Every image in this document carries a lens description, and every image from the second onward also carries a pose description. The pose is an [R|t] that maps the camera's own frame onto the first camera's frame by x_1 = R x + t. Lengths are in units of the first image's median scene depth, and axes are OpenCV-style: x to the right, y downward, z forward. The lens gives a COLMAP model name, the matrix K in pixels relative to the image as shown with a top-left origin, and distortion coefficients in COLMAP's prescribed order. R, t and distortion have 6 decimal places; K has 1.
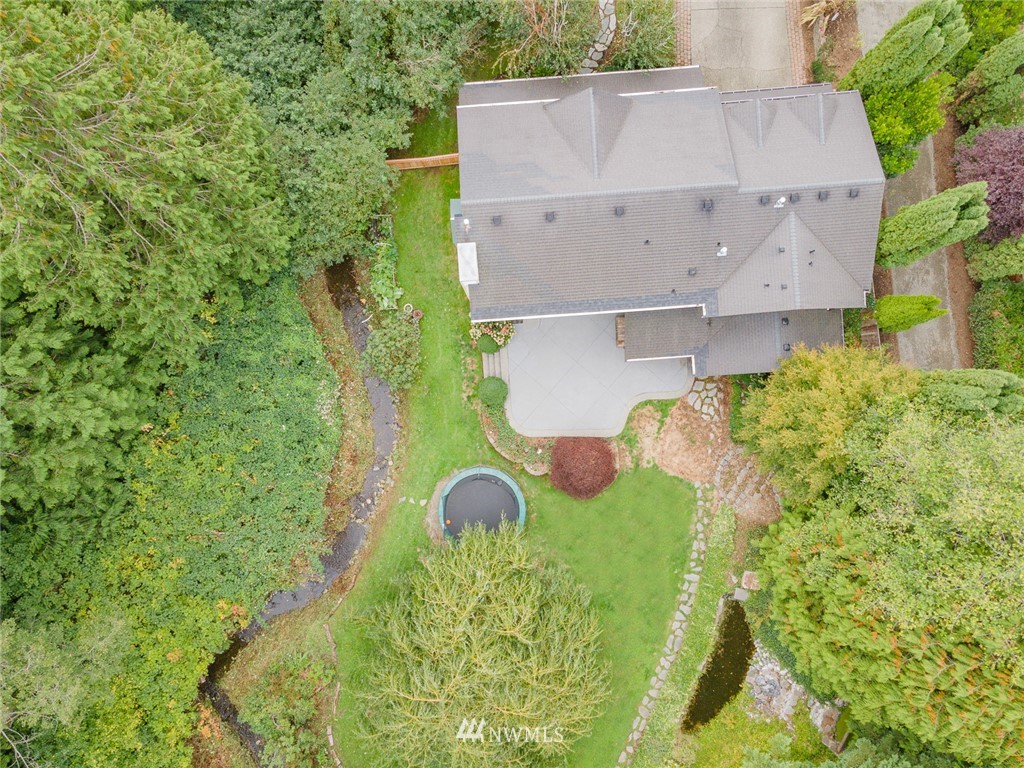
lens RADIAL K [[742.4, 0, 513.4], [0, 742.4, 389.6], [0, 0, 1]] dist [0.020857, 0.017153]
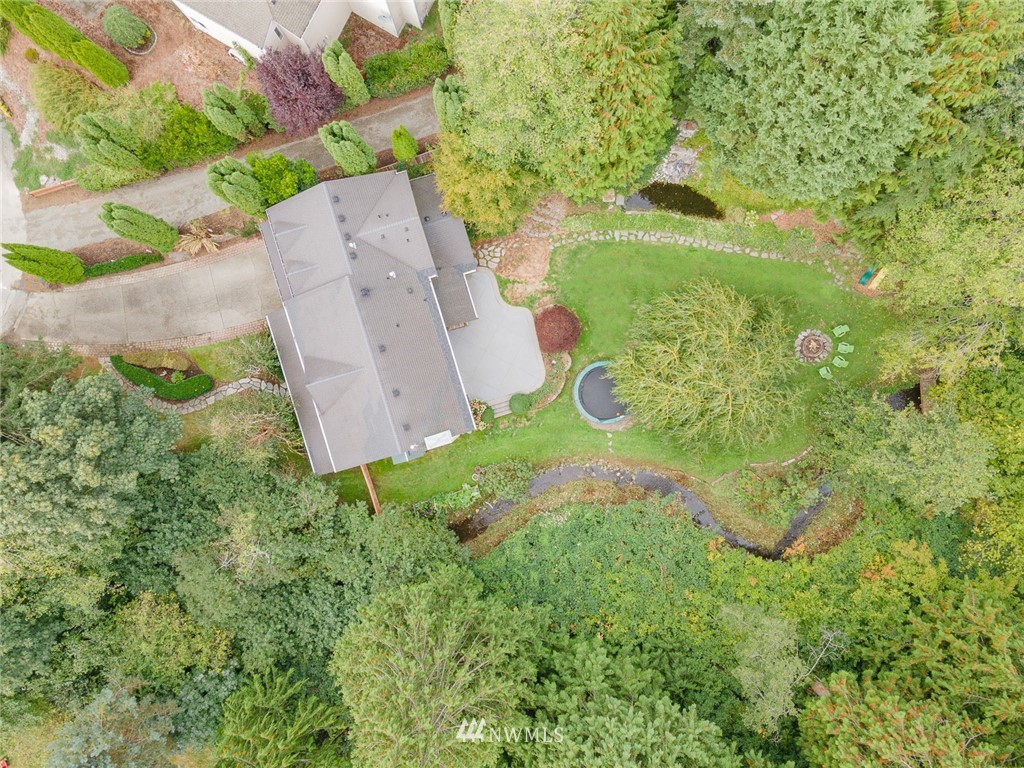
lens RADIAL K [[742.4, 0, 507.5], [0, 742.4, 386.6], [0, 0, 1]] dist [0.020857, 0.017153]
pose [[-0.226866, -0.973921, 0.003002, 0.005980], [0.973837, -0.226885, -0.012813, 0.005359], [0.013160, 0.000016, 0.999913, -0.413989]]
